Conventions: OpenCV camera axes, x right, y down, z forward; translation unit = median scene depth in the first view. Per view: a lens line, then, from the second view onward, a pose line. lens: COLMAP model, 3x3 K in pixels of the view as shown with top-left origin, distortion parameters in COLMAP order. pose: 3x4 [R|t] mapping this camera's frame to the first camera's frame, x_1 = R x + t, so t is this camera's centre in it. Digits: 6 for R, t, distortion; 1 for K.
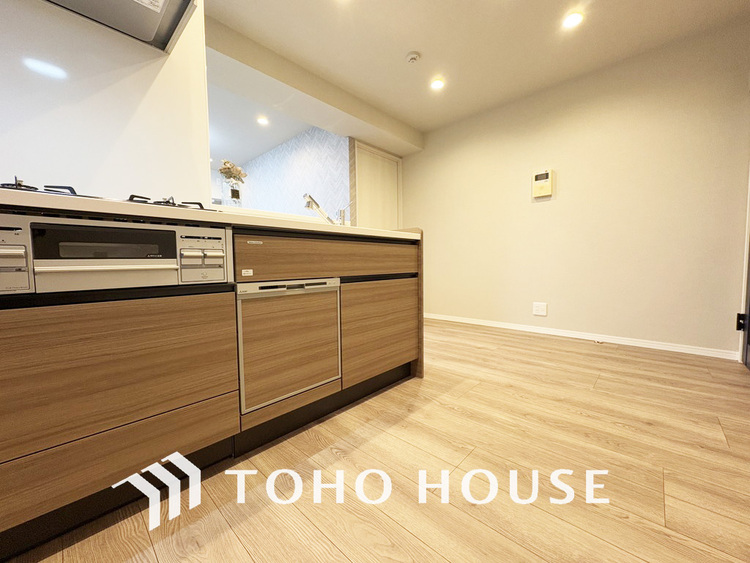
lens RADIAL K [[300.5, 0, 372.6], [0, 300.5, 278.5], [0, 0, 1]] dist [0.010112, -0.000345]
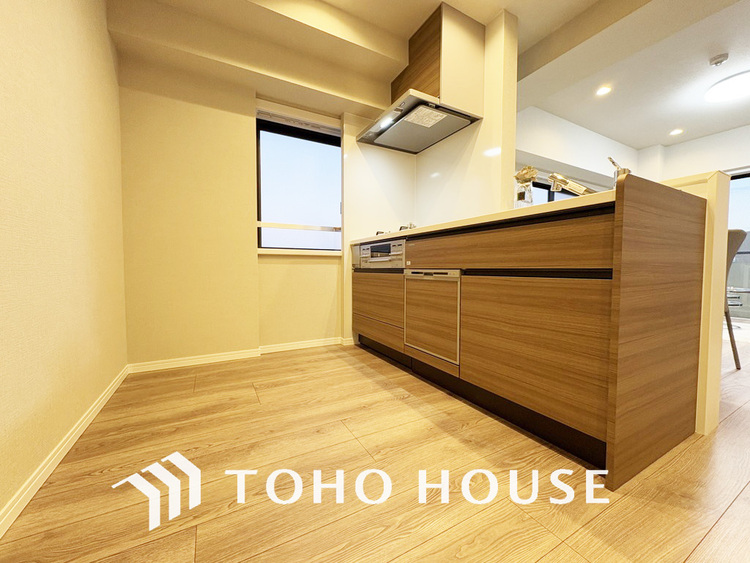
lens RADIAL K [[300.5, 0, 377.3], [0, 300.5, 277.8], [0, 0, 1]] dist [0.010112, -0.000345]
pose [[-0.301515, 0.041405, -0.952562, 1.001117], [-0.048903, 0.997070, 0.058819, -0.021952], [0.952207, 0.064318, -0.298607, 1.066795]]
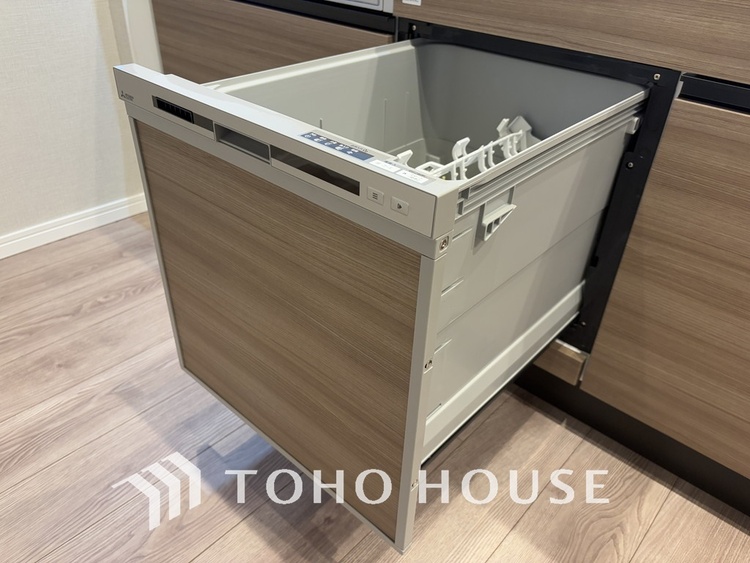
lens RADIAL K [[572.2, 0, 374.7], [0, 572.2, 282.2], [0, 0, 1]] dist [-0.001730, -0.007220]
pose [[0.018291, 0.571960, -0.820078, 0.416350], [-0.093178, 0.817620, 0.568168, -0.119013], [0.995481, 0.066021, 0.068249, 0.726728]]
